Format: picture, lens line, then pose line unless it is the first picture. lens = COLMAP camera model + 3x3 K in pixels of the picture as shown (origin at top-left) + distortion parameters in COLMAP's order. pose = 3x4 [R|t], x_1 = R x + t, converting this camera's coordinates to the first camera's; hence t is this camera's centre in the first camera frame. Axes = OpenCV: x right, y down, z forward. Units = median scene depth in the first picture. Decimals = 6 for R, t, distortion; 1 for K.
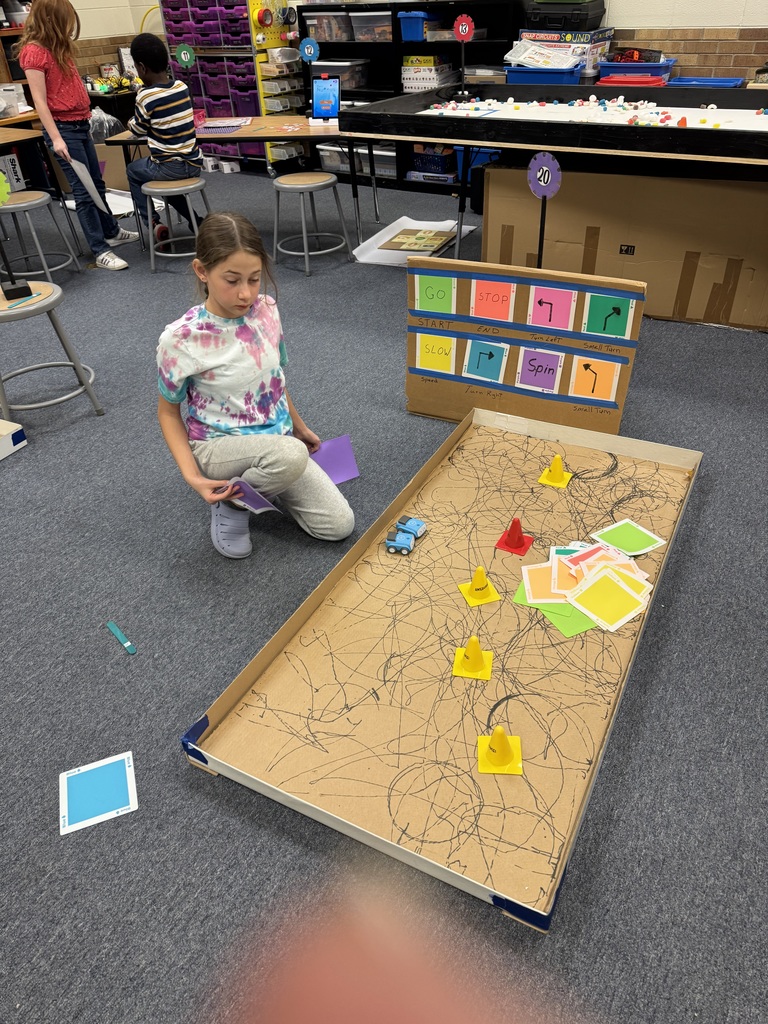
lens RADIAL K [[713.9, 0, 384.0], [0, 713.9, 512.0], [0, 0, 1]] dist [-0.004369, -0.001174]
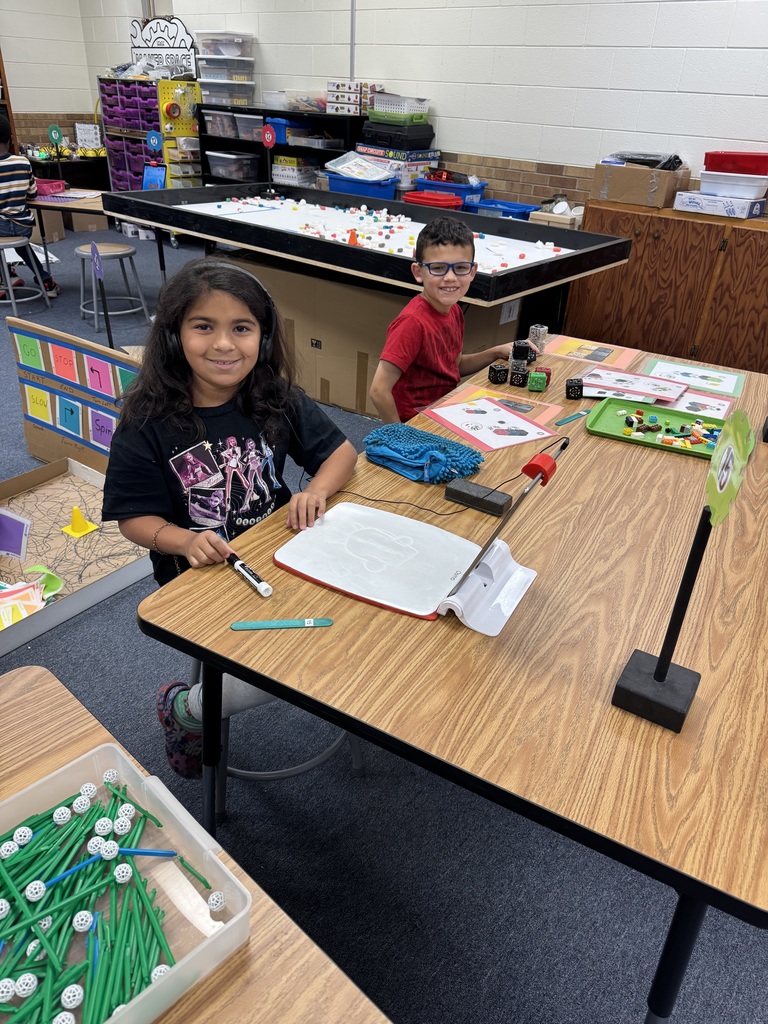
lens RADIAL K [[735.1, 0, 396.9], [0, 735.1, 512.0], [0, 0, 1]] dist [-0.003450, -0.002300]
pose [[0.982037, 0.155489, -0.106897, 0.500703], [-0.166571, 0.980529, -0.104002, -0.021626], [0.088644, 0.119940, 0.988816, -0.036551]]
